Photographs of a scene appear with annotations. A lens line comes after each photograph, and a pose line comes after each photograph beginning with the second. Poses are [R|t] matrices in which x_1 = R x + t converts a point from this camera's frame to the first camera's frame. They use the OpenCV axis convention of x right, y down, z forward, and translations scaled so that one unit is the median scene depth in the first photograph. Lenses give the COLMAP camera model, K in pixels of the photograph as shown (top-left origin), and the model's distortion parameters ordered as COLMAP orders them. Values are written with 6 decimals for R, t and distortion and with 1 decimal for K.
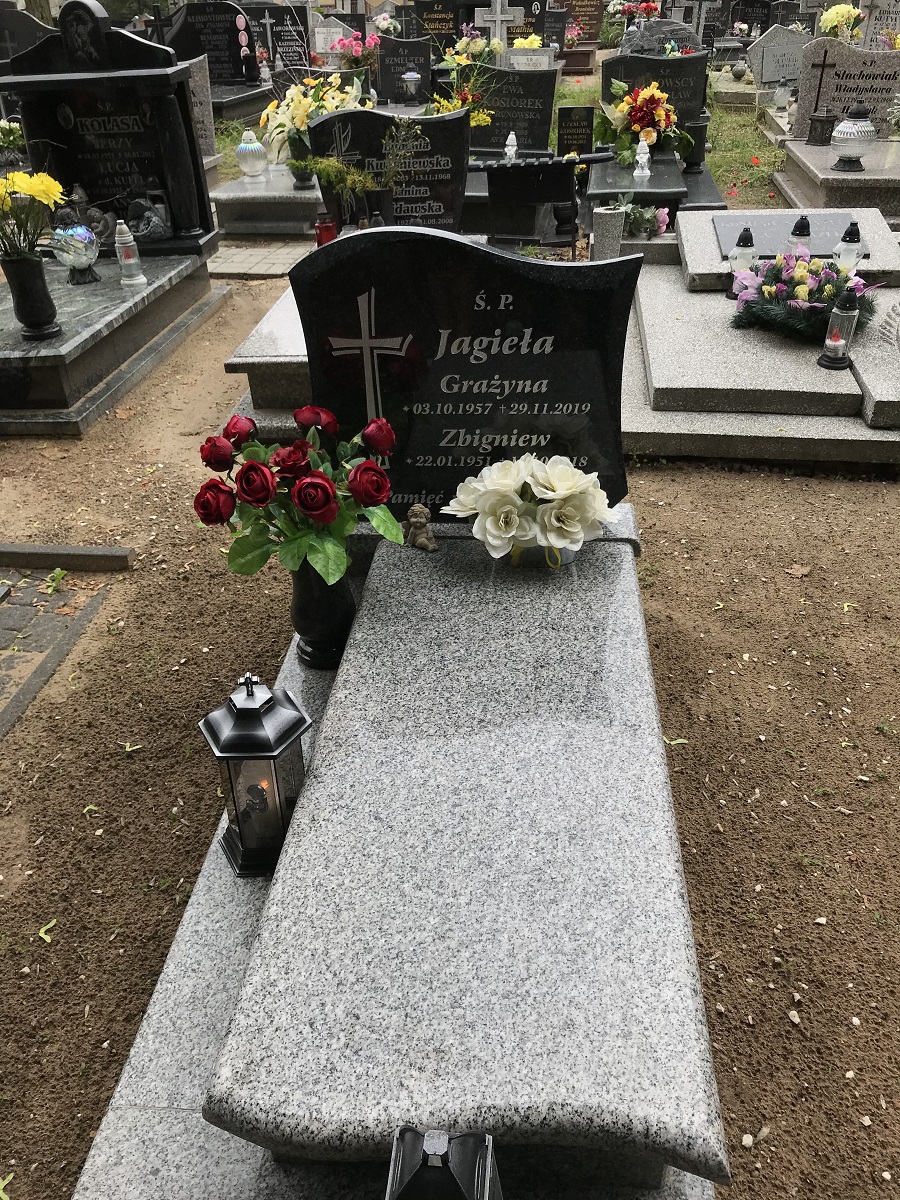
lens RADIAL K [[1010.7, 0, 454.1], [0, 1010.7, 597.5], [0, 0, 1]] dist [0.037606, -0.029233]
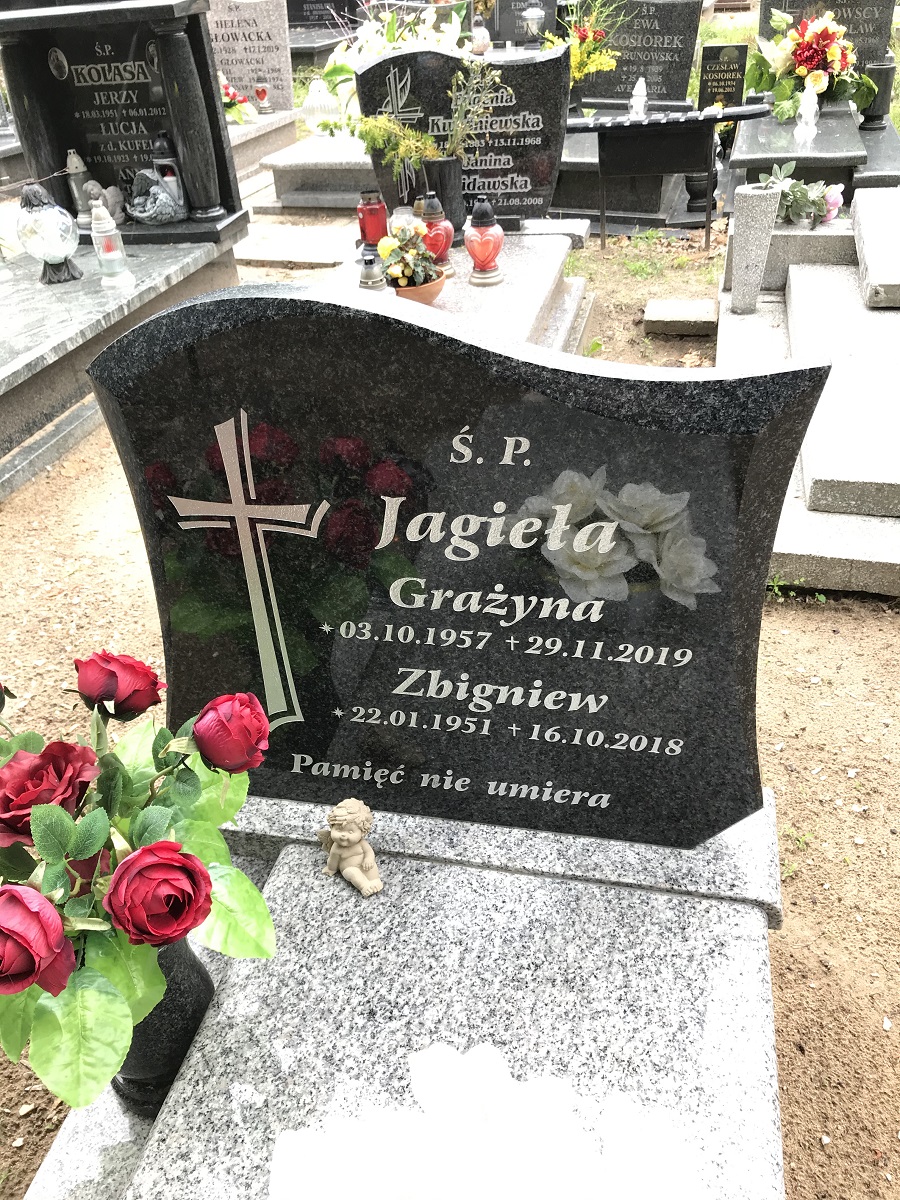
lens RADIAL K [[1010.7, 0, 449.5], [0, 1010.7, 600.1], [0, 0, 1]] dist [0.037606, -0.029233]
pose [[0.991402, 0.053178, -0.119558, 0.037465], [-0.047965, 0.997786, 0.046069, -0.113480], [0.121743, -0.039939, 0.991758, 0.248253]]
